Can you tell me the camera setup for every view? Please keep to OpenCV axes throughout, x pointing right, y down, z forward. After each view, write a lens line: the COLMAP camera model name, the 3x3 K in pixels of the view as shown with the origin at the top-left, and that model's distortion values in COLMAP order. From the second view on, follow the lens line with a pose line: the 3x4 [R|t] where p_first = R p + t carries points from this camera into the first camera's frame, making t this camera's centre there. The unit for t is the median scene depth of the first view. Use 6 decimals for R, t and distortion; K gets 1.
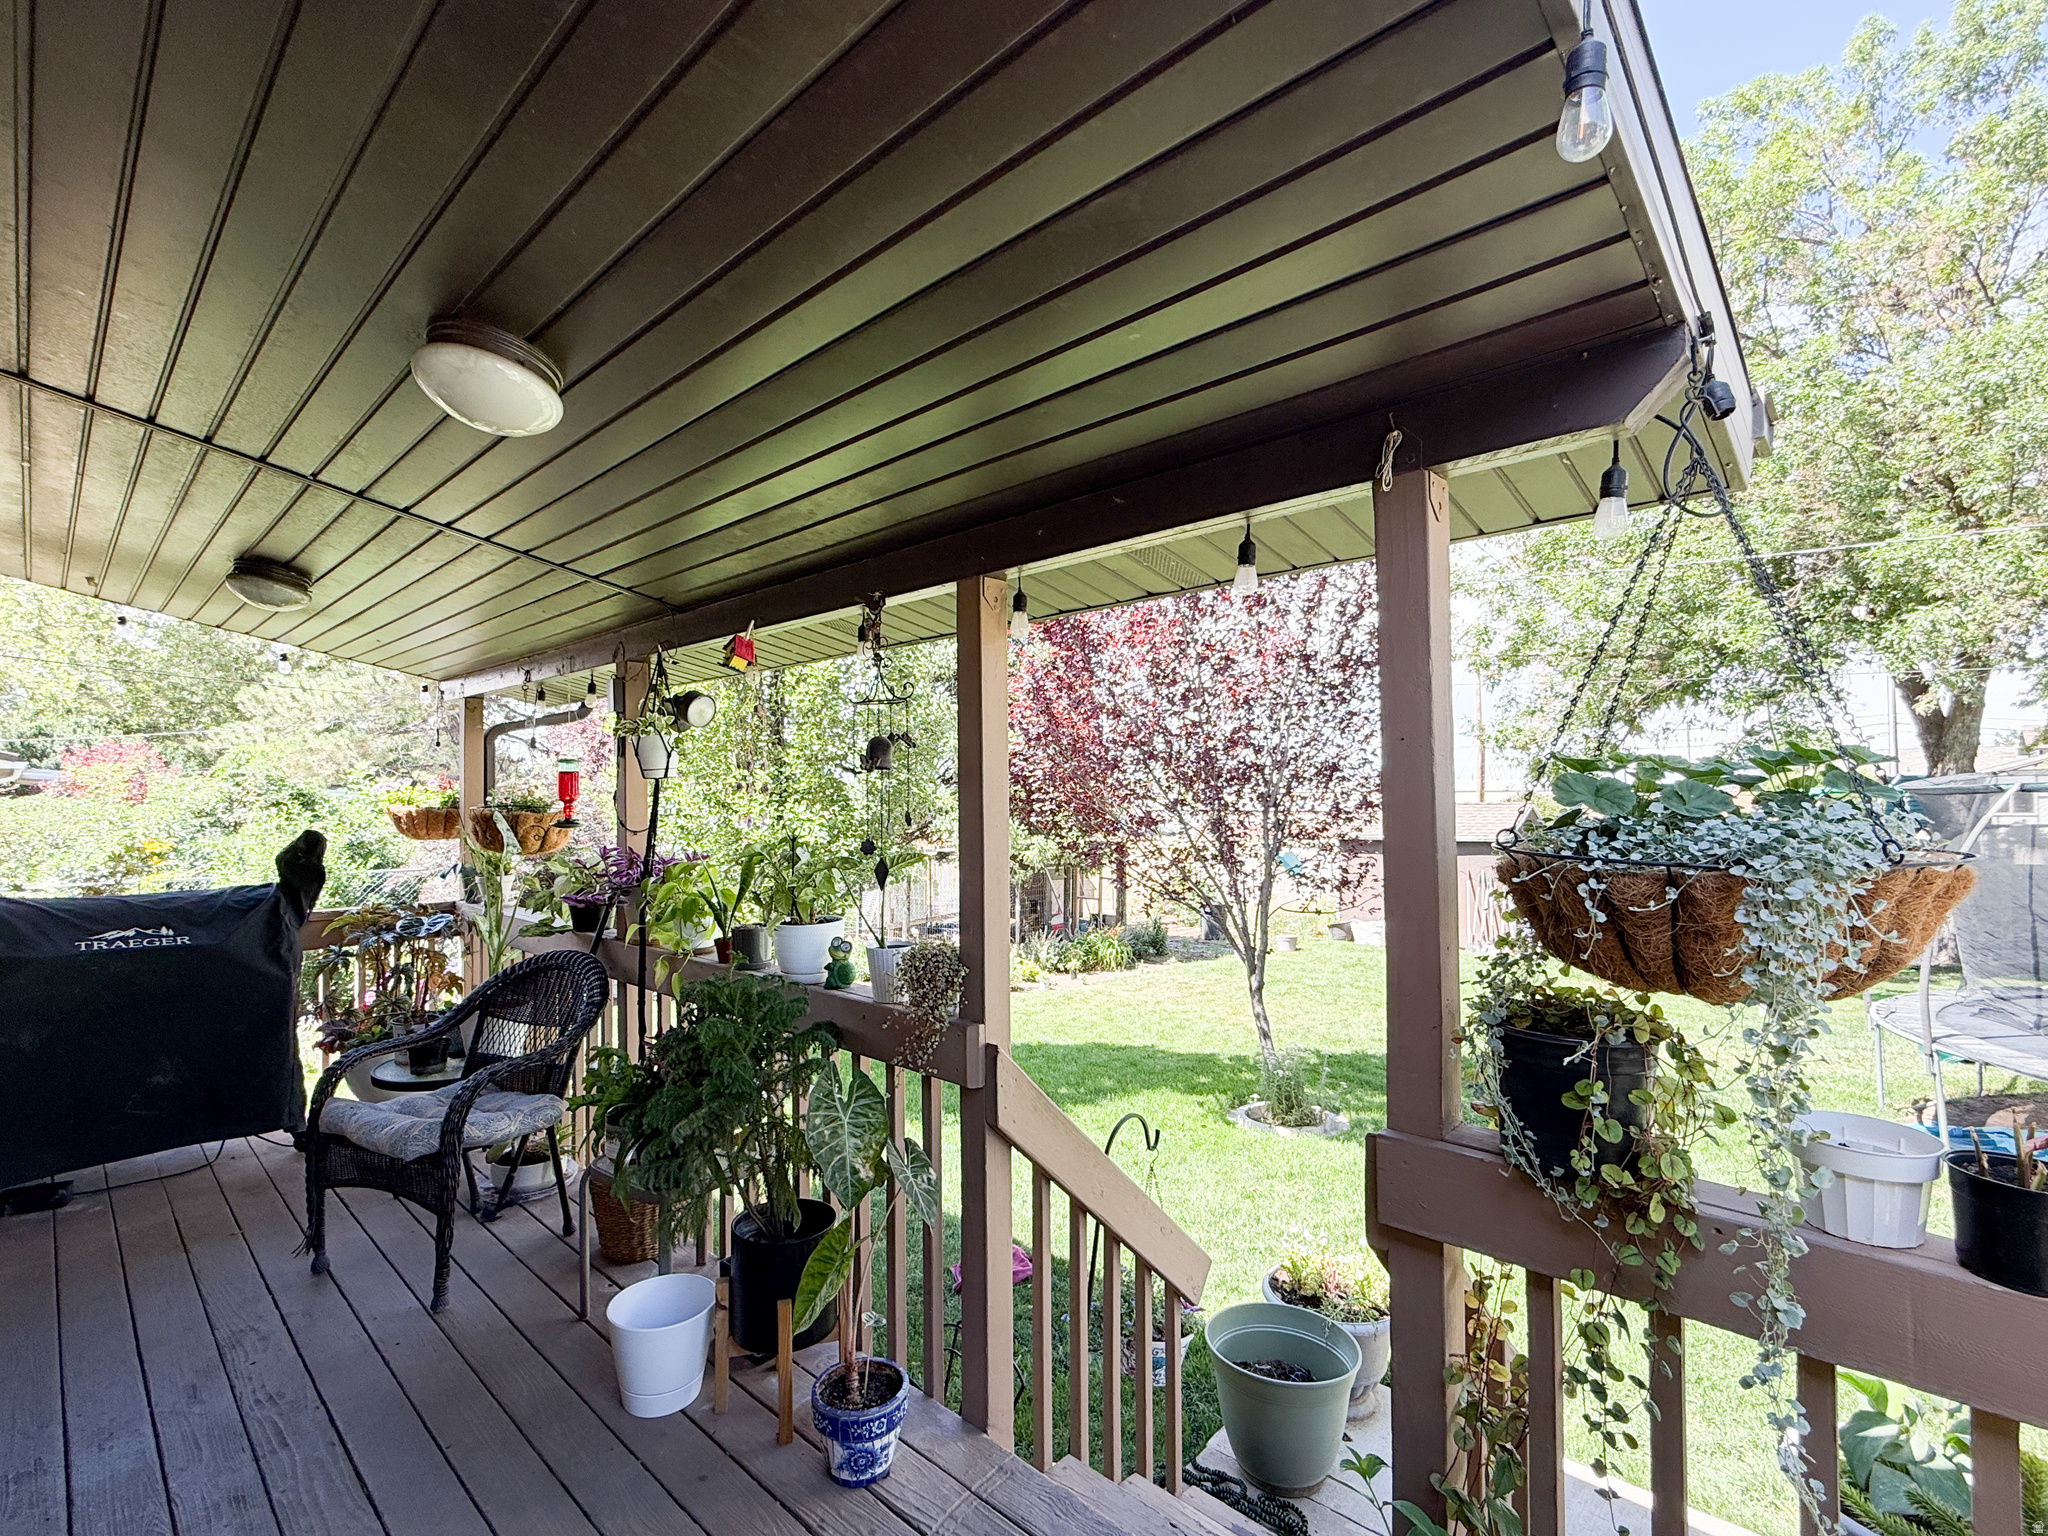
lens RADIAL K [[947.1, 0, 1022.8], [0, 947.1, 772.5], [0, 0, 1]] dist [0.000452, 0.000337]
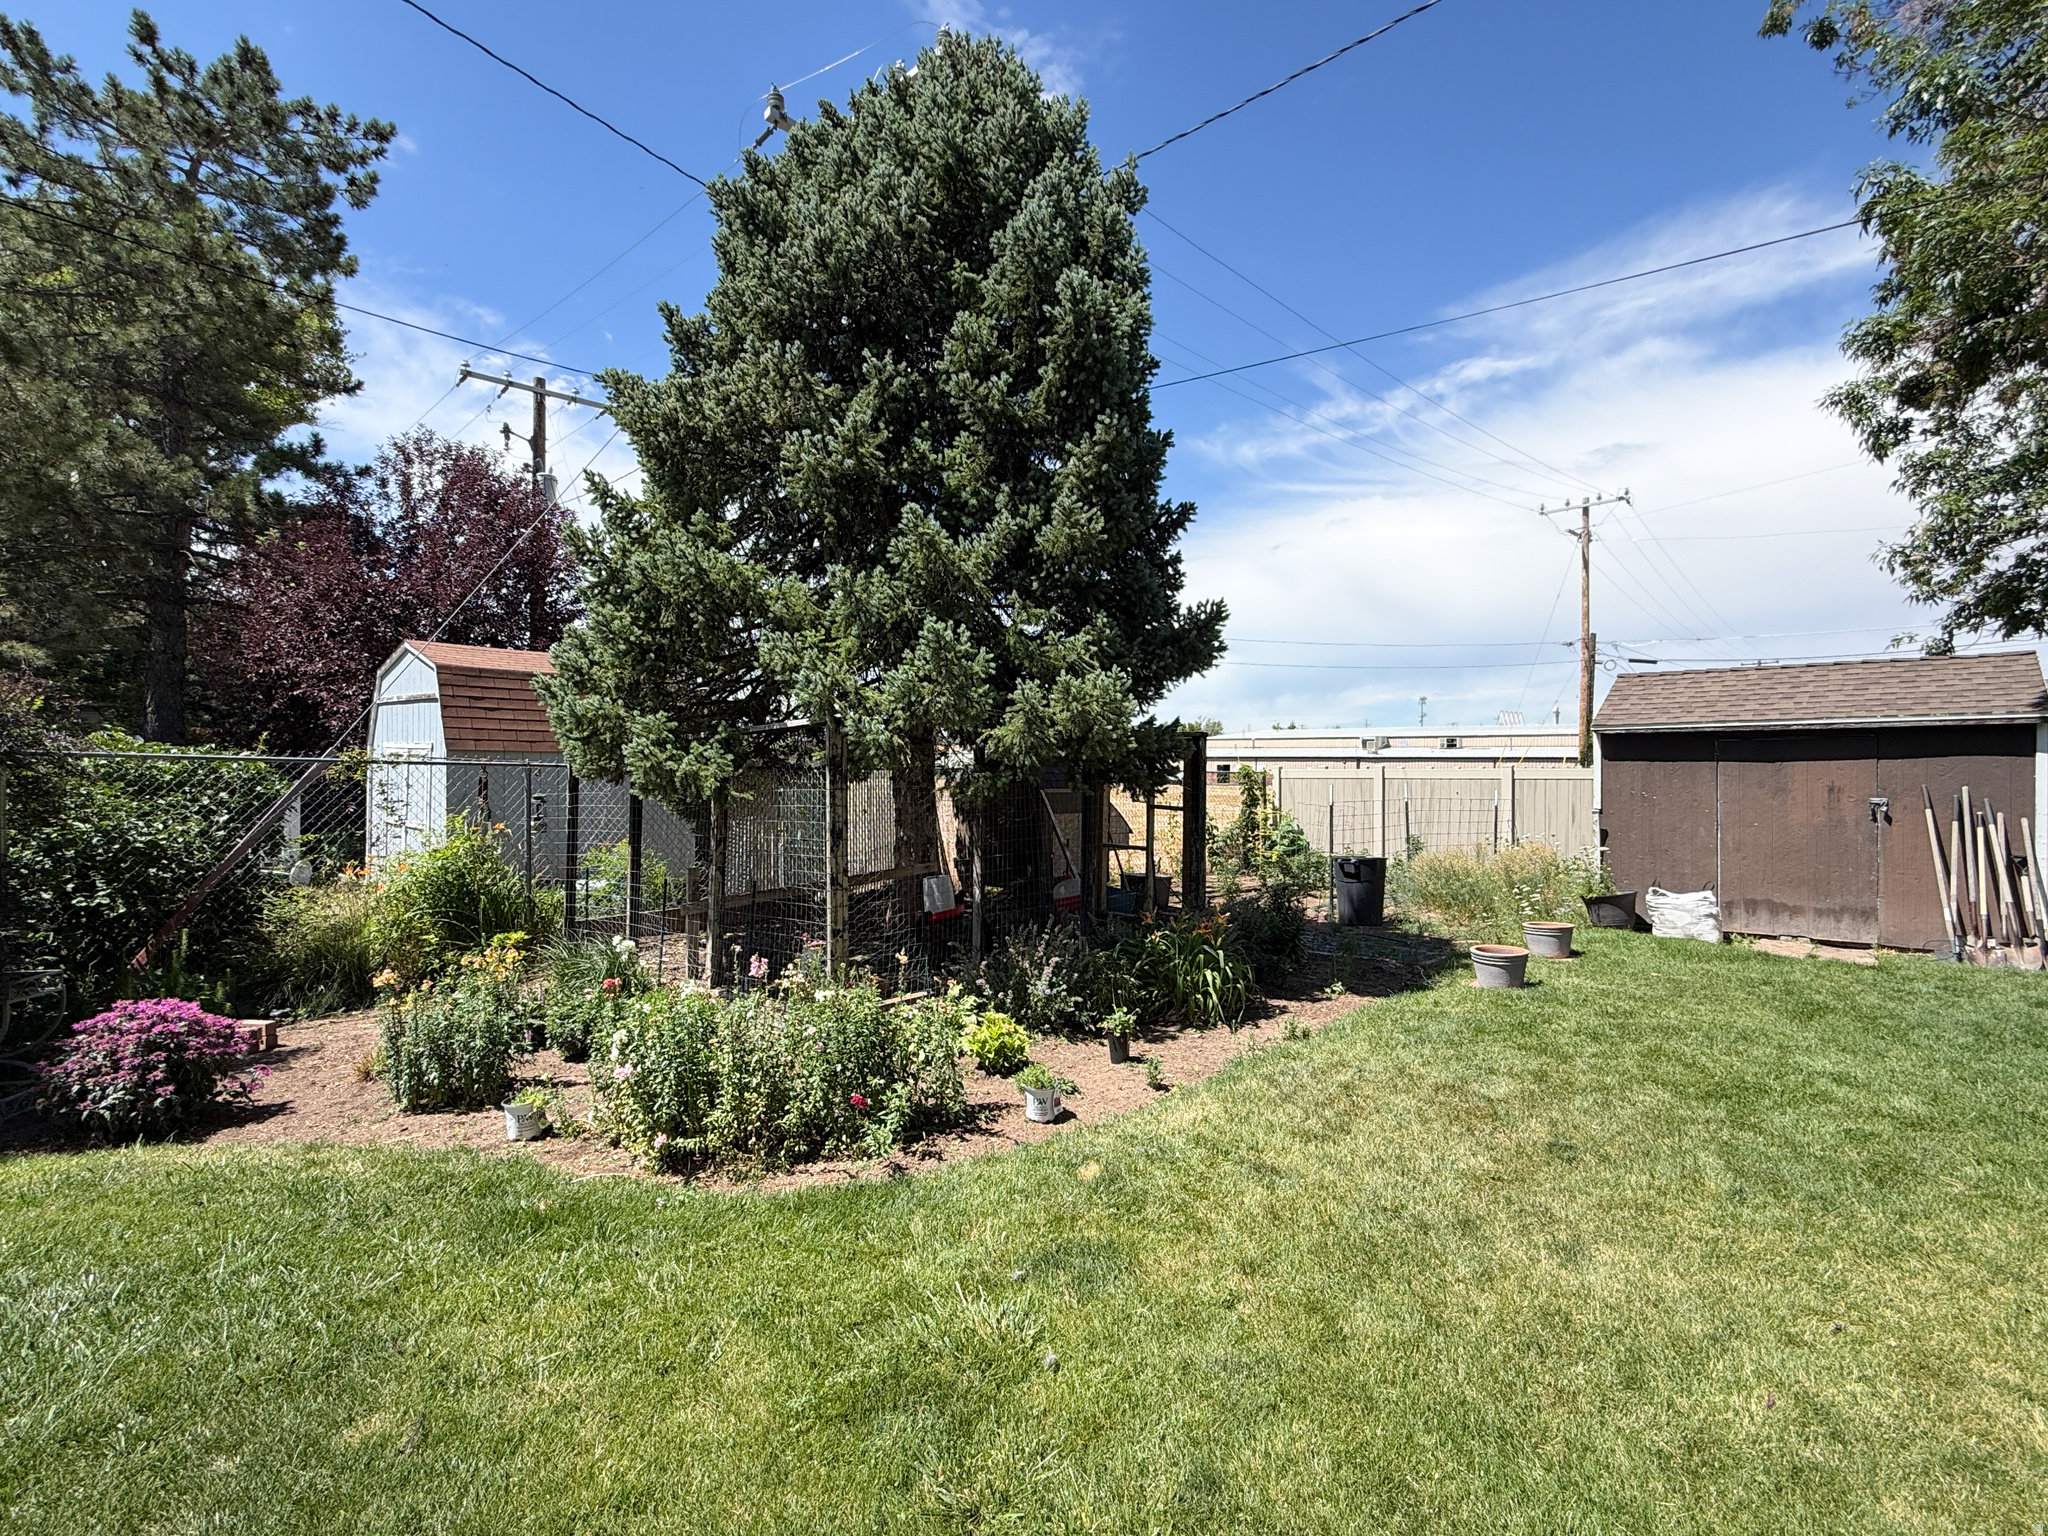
lens RADIAL K [[947.1, 0, 1024.7], [0, 947.1, 764.1], [0, 0, 1]] dist [0.000452, 0.000337]
pose [[0.999985, -0.000069, 0.005421, 0.016079], [-0.000135, 0.999294, 0.037579, 0.095381], [-0.005419, -0.037579, 0.999279, 0.680814]]
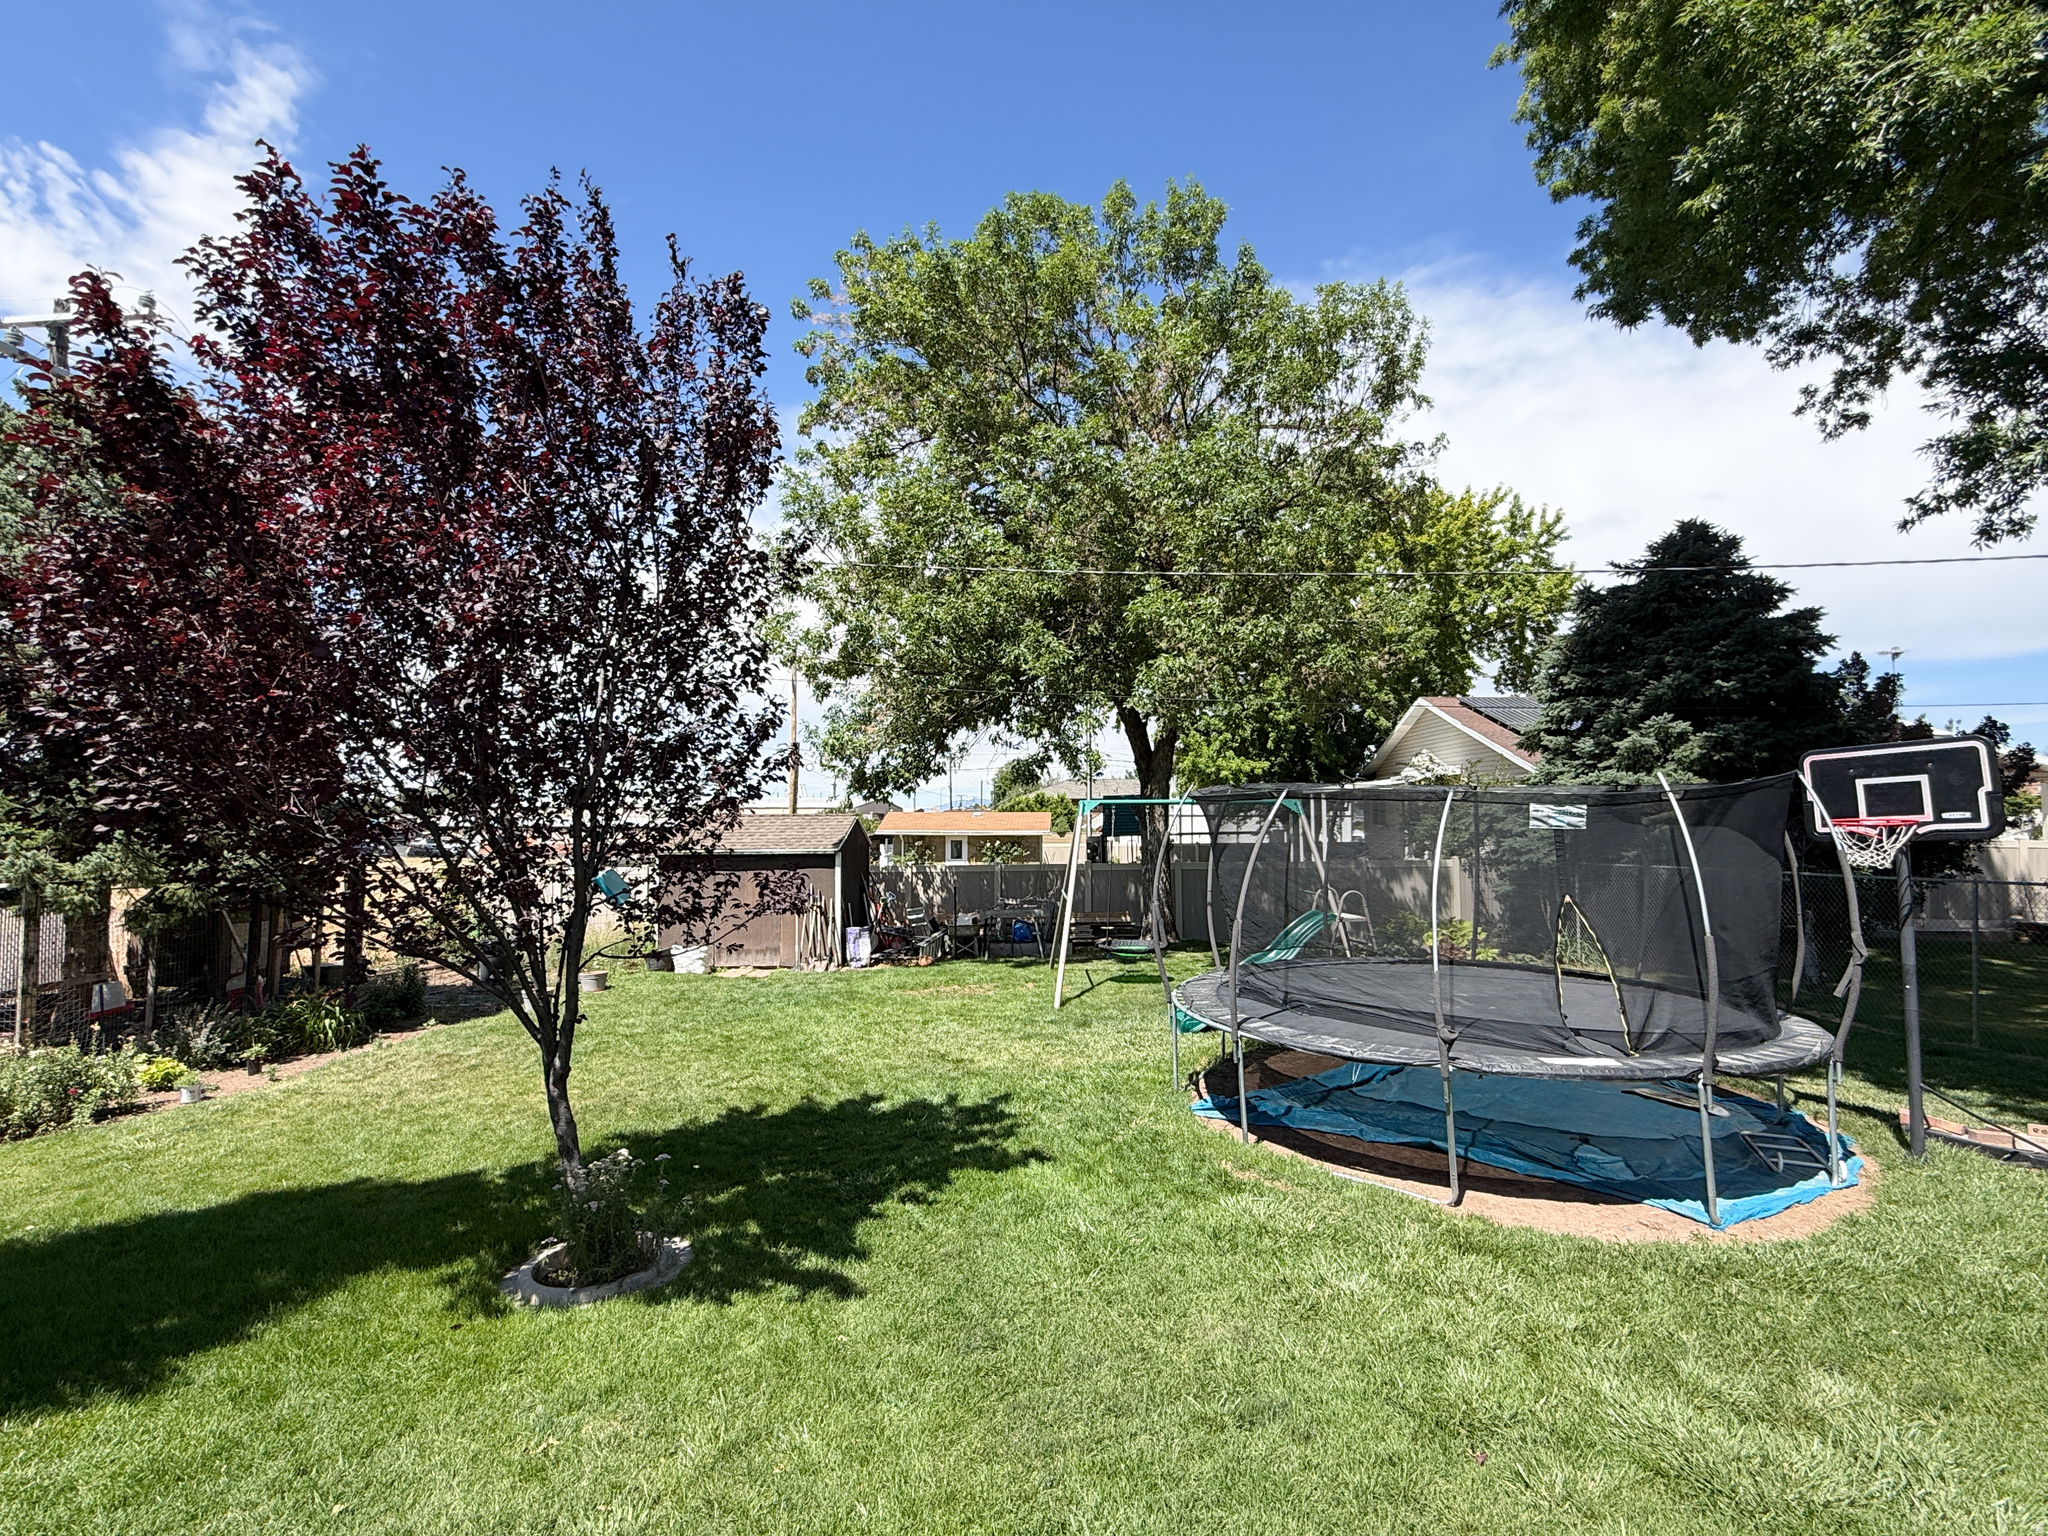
lens RADIAL K [[947.1, 0, 1021.8], [0, 947.1, 772.7], [0, 0, 1]] dist [0.000452, 0.000337]
pose [[0.766443, 0.035122, 0.641351, 0.035300], [-0.023477, 0.999369, -0.026672, 0.013276], [-0.641883, 0.005386, 0.766784, 0.155302]]
